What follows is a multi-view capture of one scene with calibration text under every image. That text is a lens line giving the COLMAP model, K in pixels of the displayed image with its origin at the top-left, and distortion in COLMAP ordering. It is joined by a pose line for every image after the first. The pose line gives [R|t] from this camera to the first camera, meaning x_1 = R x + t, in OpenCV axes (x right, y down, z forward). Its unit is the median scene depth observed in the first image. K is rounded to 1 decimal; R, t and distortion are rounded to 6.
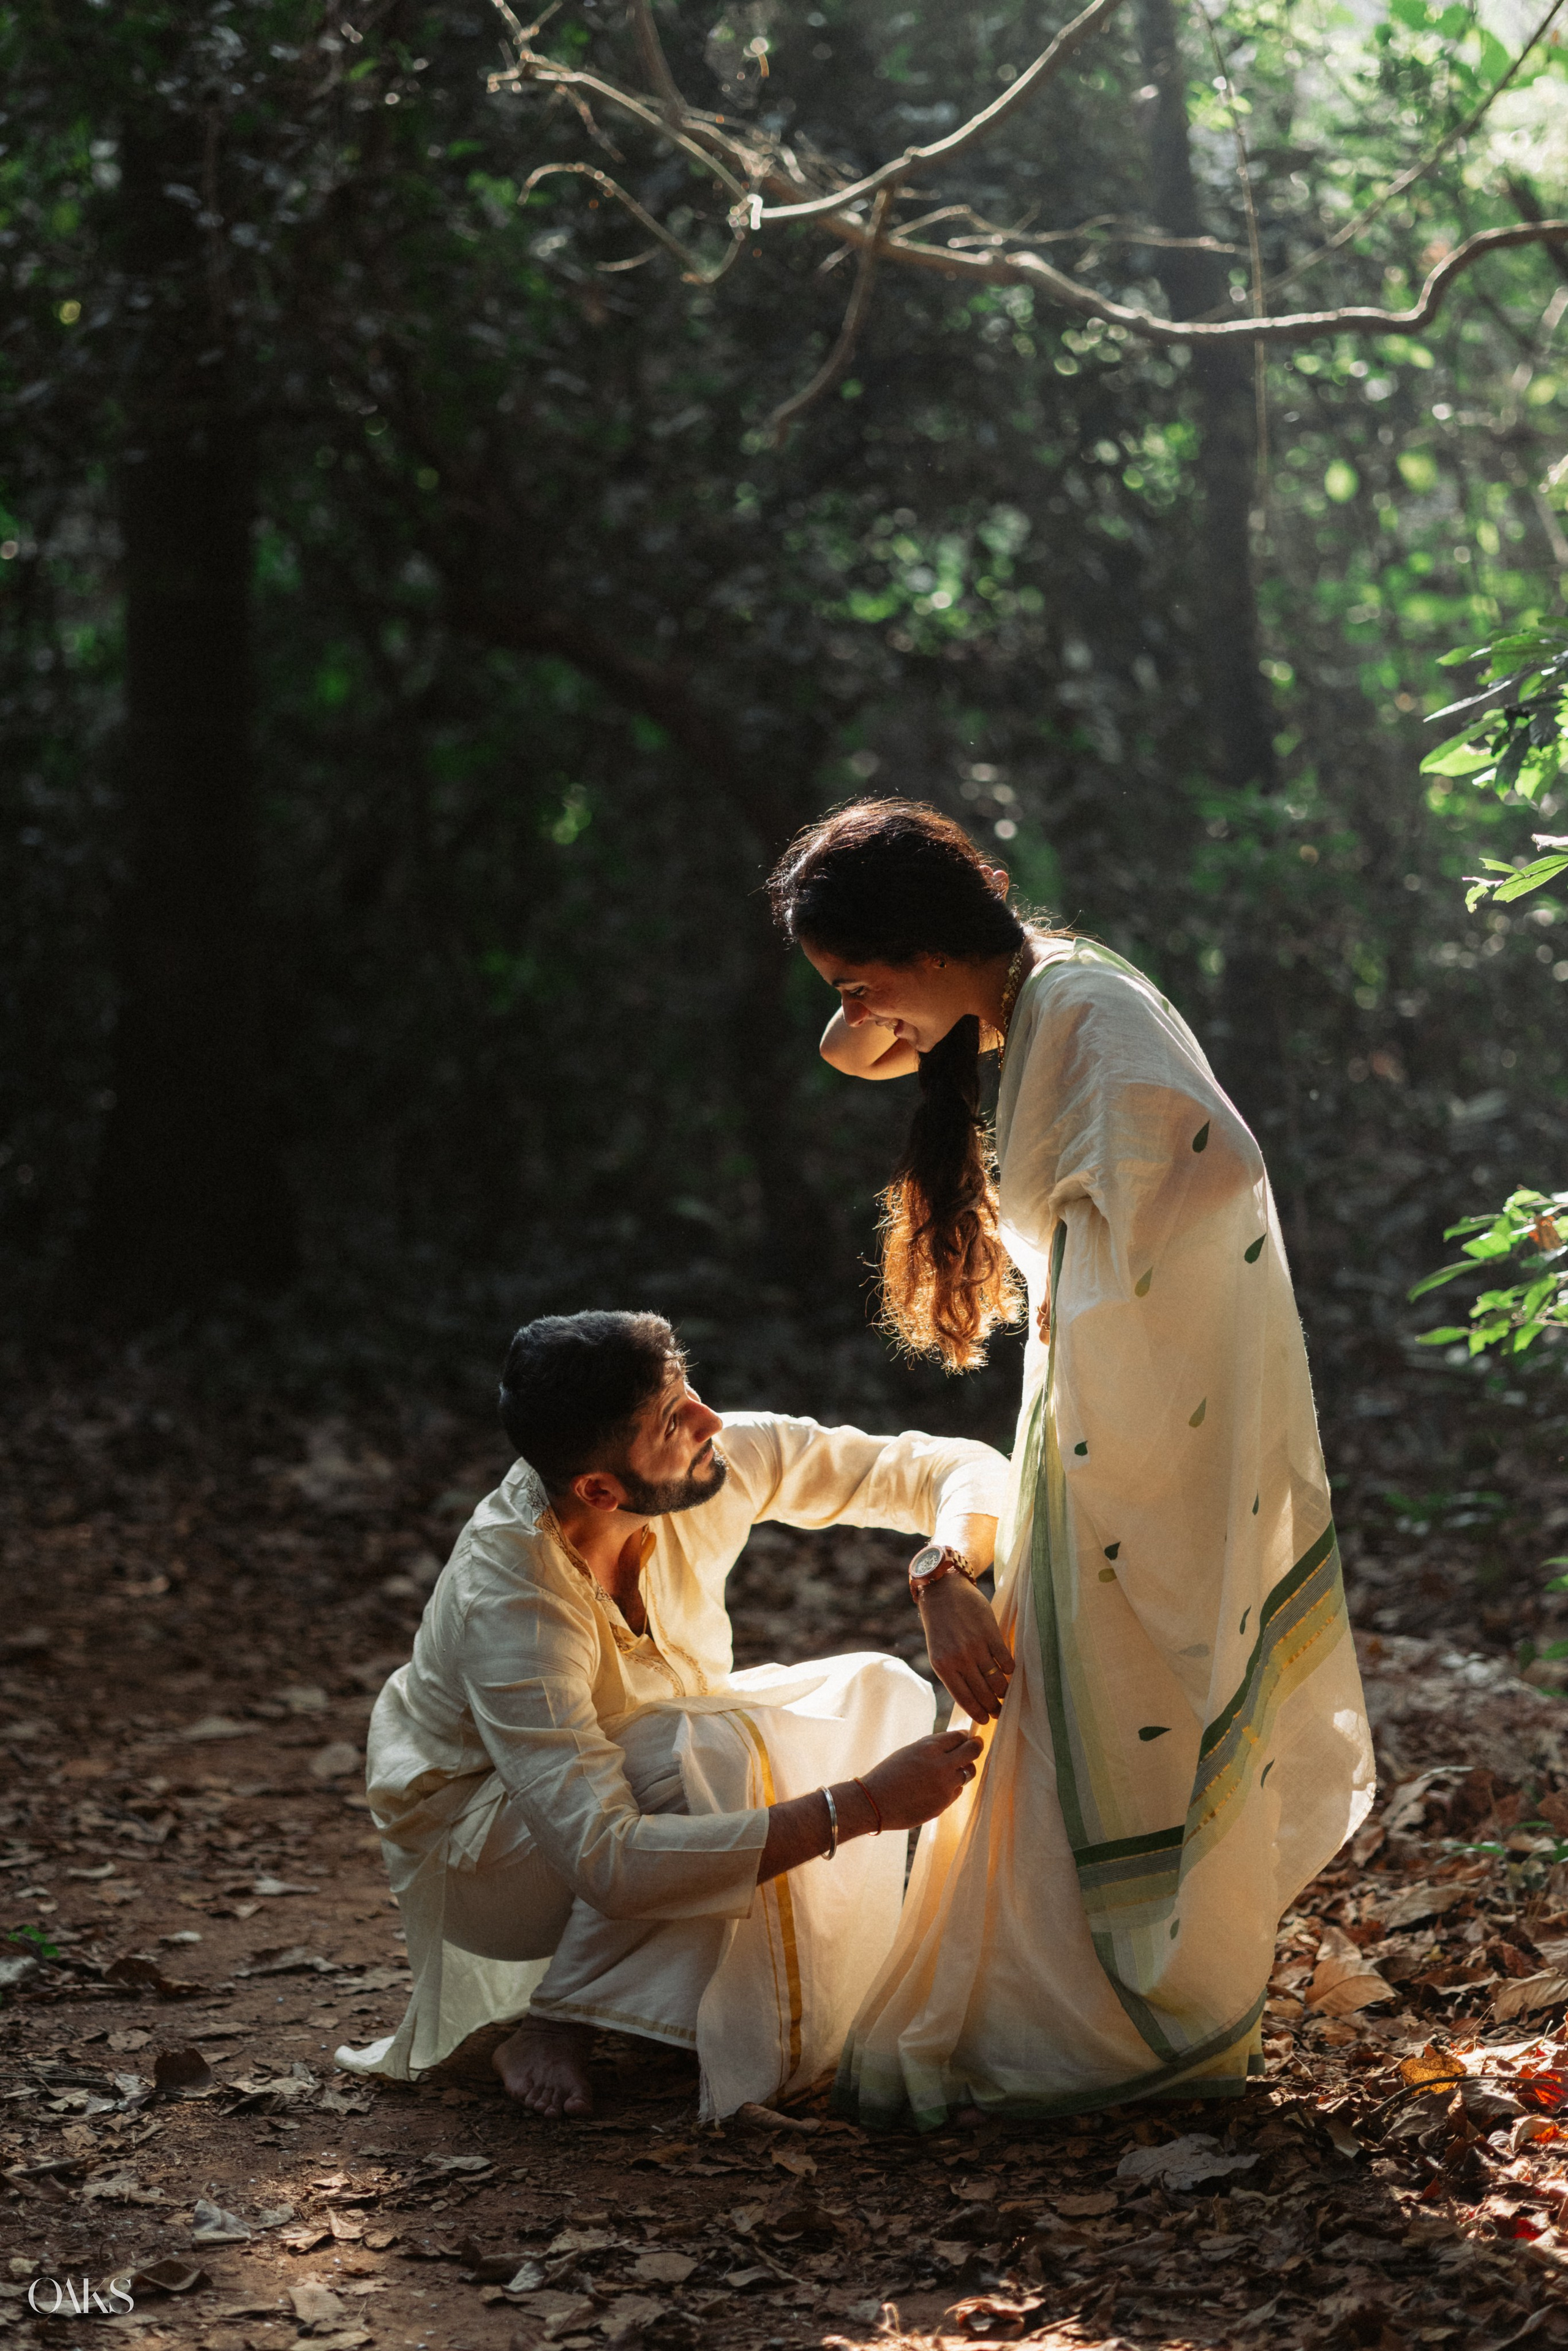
lens RADIAL K [[5596.9, 0, 763.0], [0, 5596.9, 1157.9], [0, 0, 1]] dist [0.048969, 0.000000]
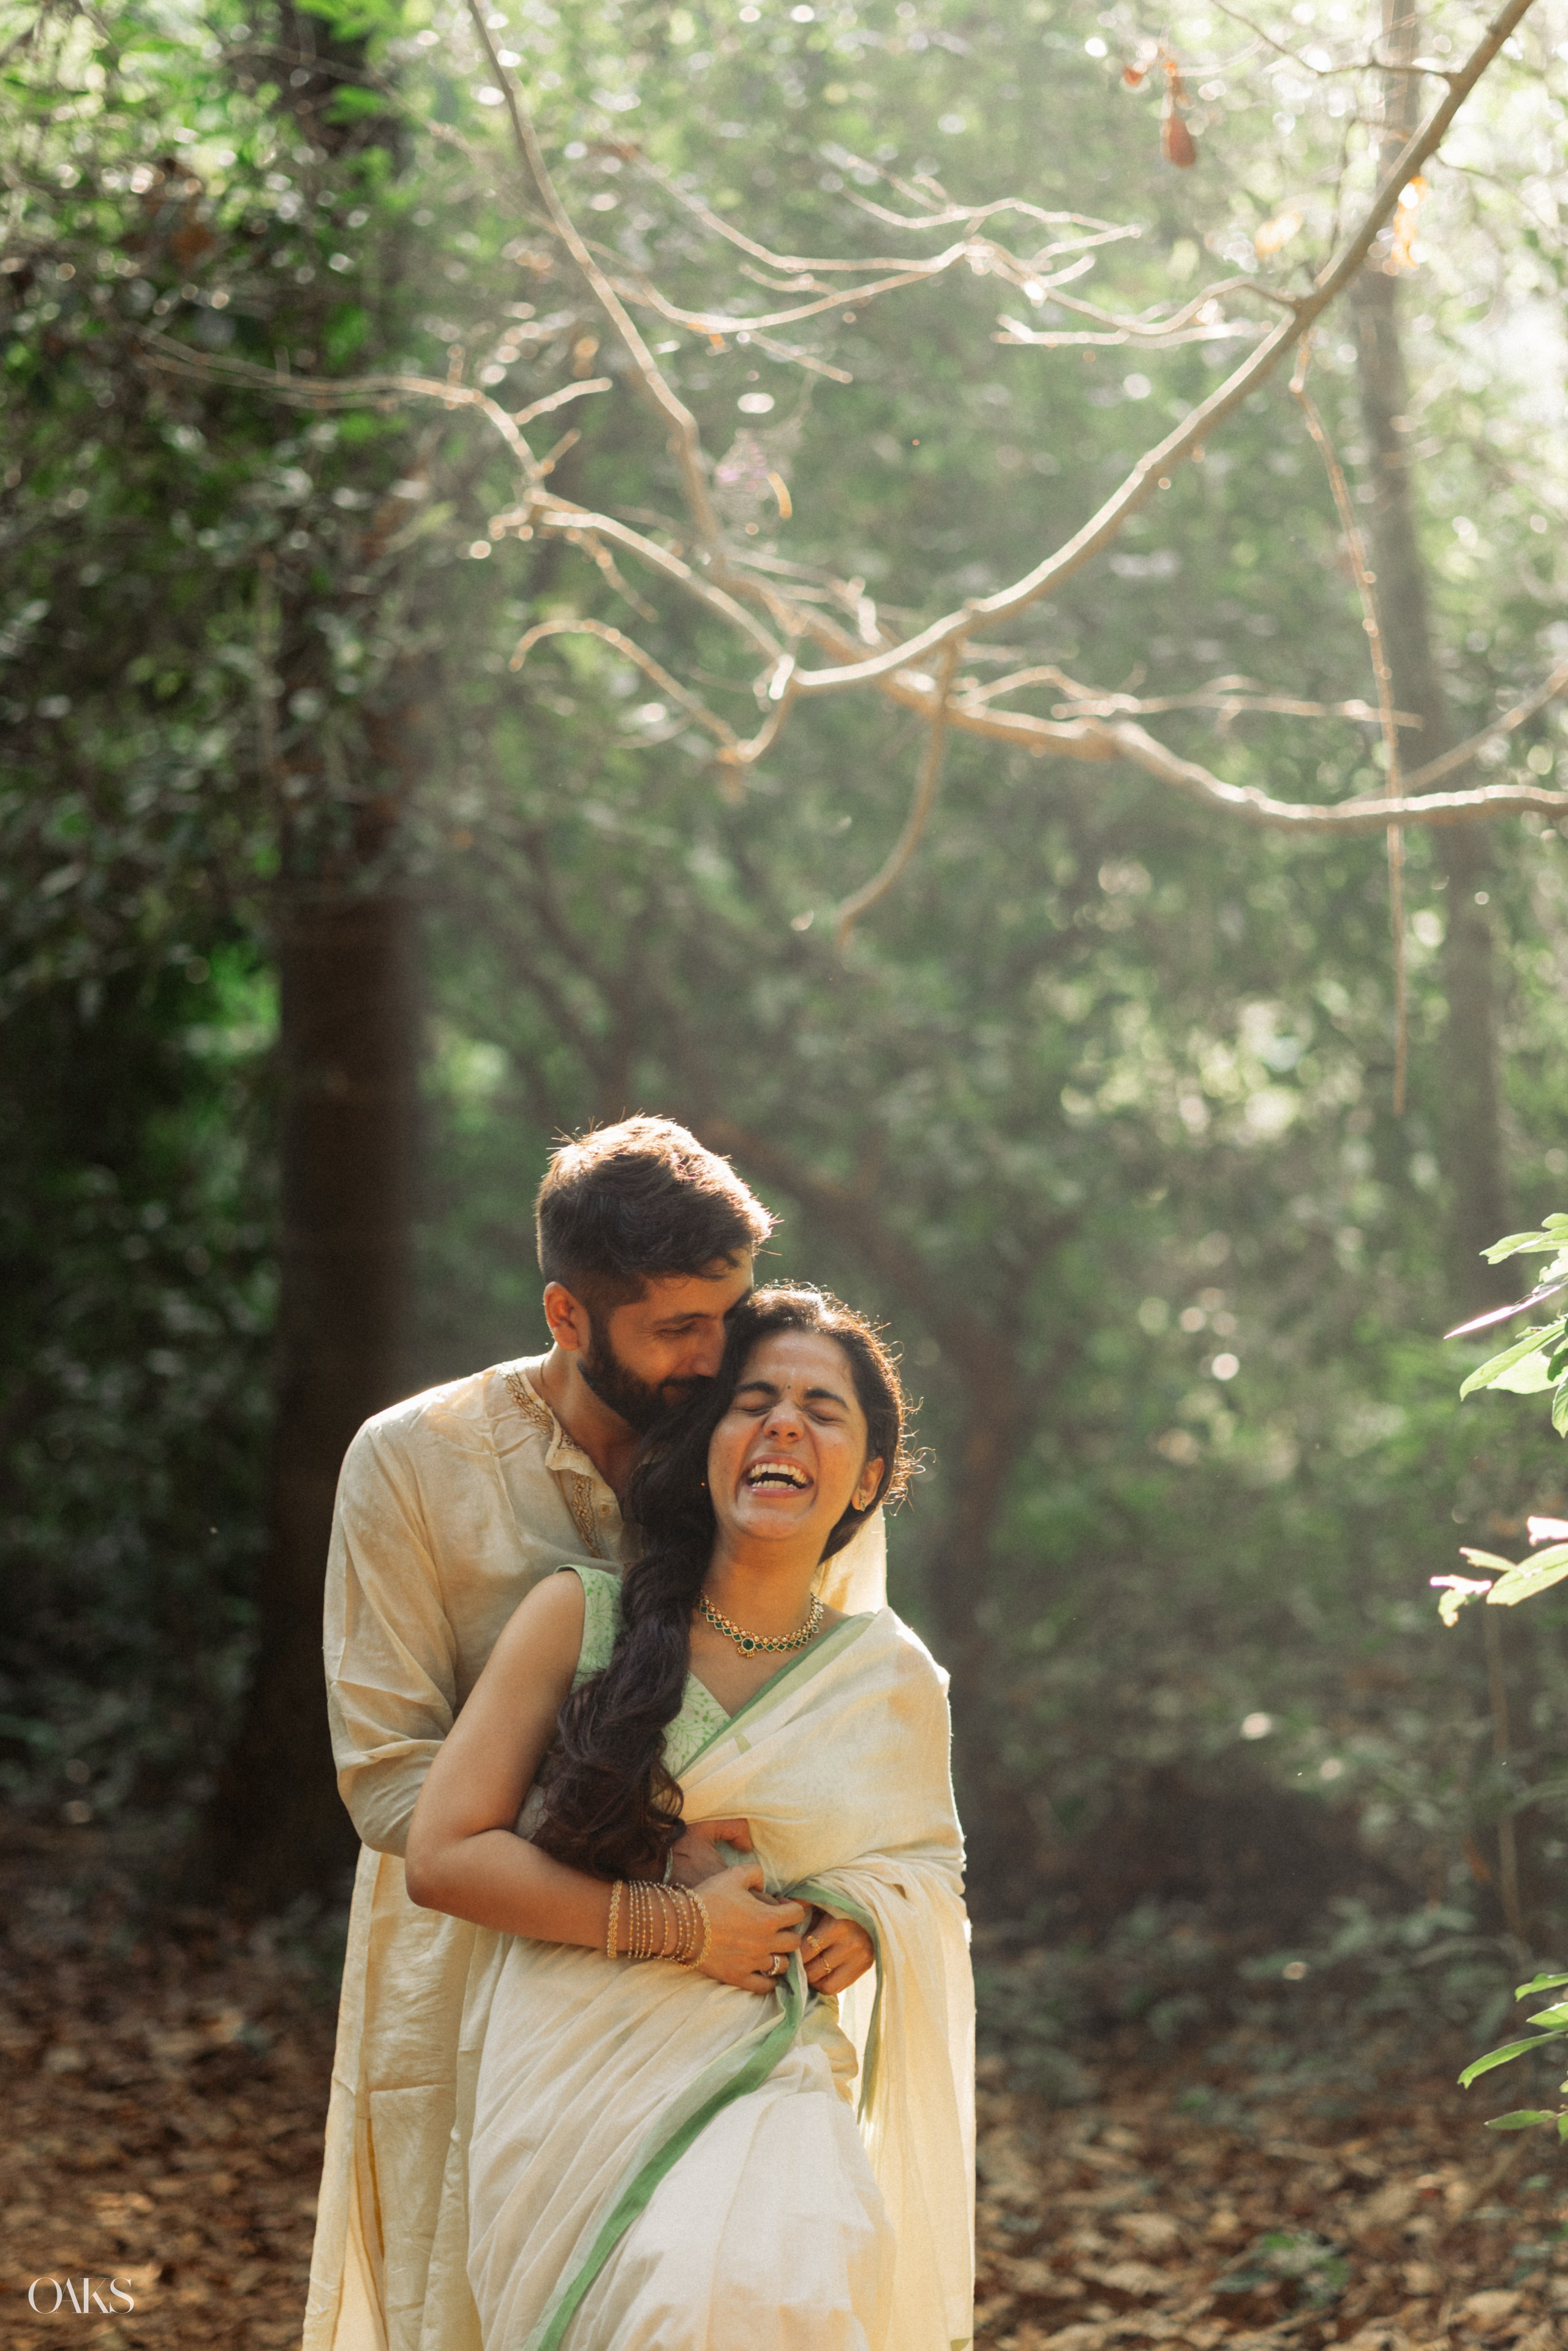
lens RADIAL K [[5596.9, 0, 778.4], [0, 5596.9, 1182.1], [0, 0, 1]] dist [0.048969, 0.000000]
pose [[0.996721, 0.002082, -0.080888, 0.082266], [-0.008162, 0.997157, -0.074909, -0.038601], [0.080502, 0.075323, 0.993904, 0.216985]]
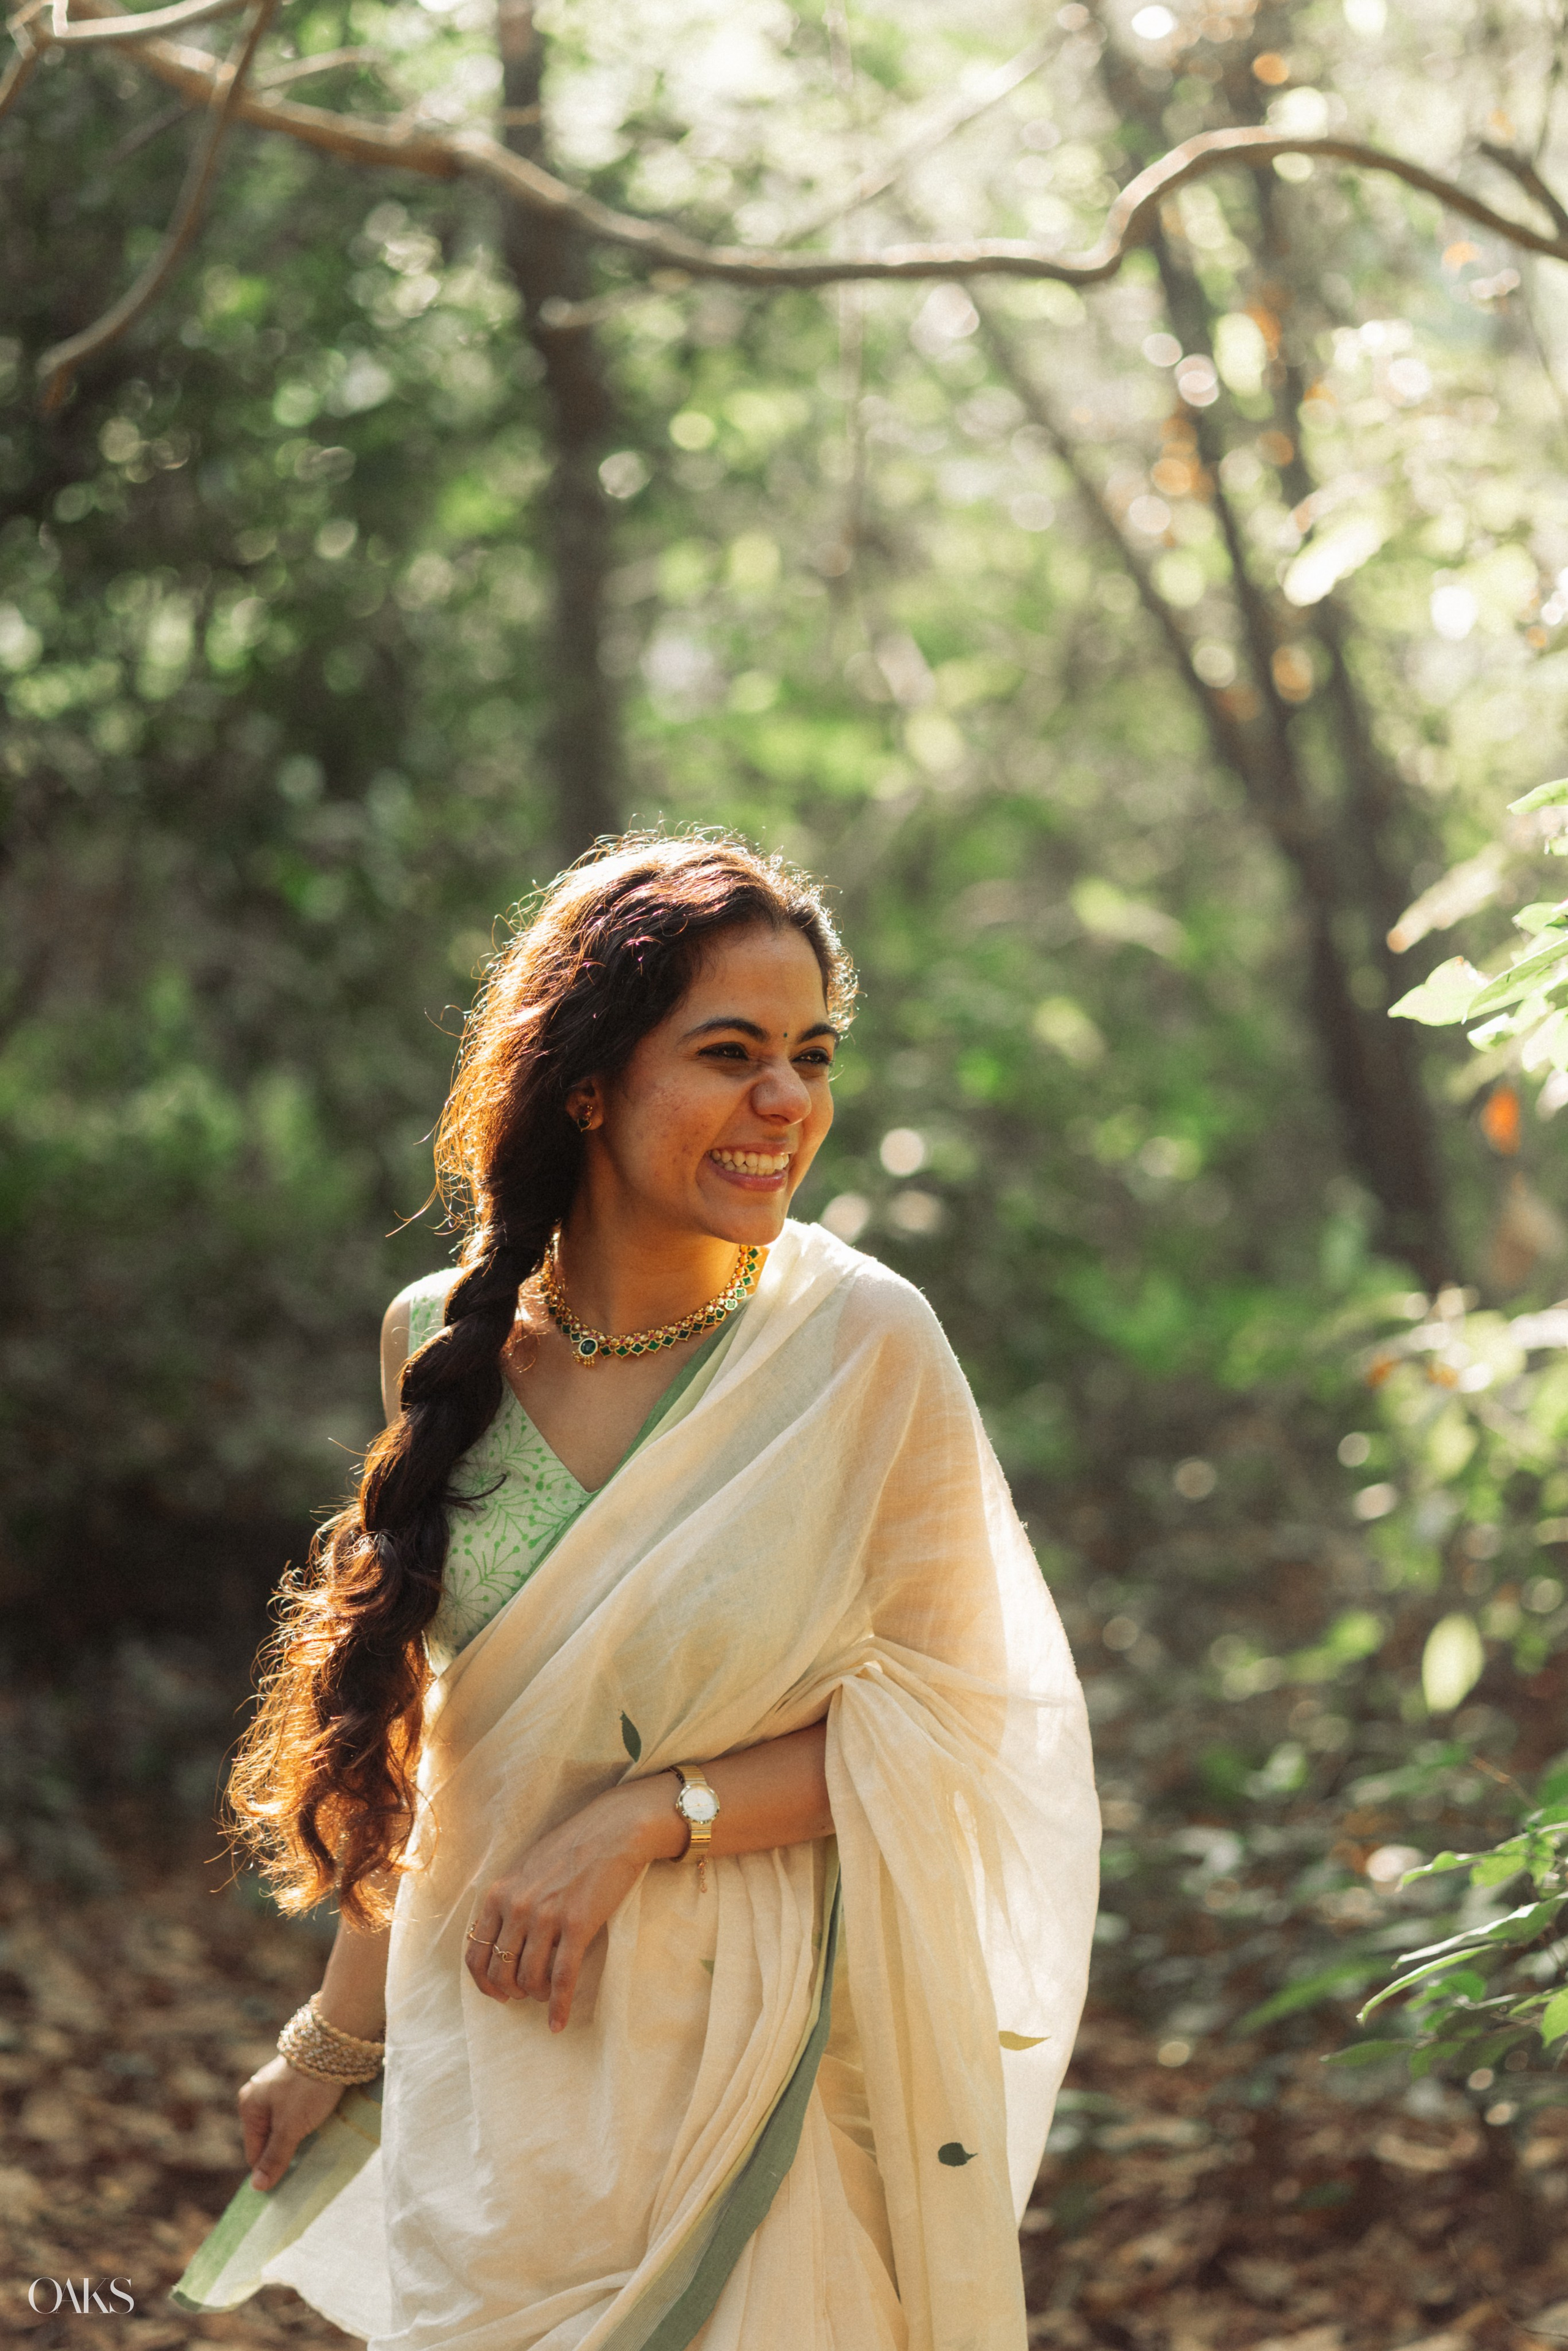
lens RADIAL K [[5650.4, 0, 782.4], [0, 5650.4, 1170.4], [0, 0, 1]] dist [0.048461, 0.000000]
pose [[0.983519, 0.042824, 0.175660, -0.033179], [-0.038883, 0.998910, -0.025815, -0.037900], [-0.176574, 0.018560, 0.984112, 0.471356]]
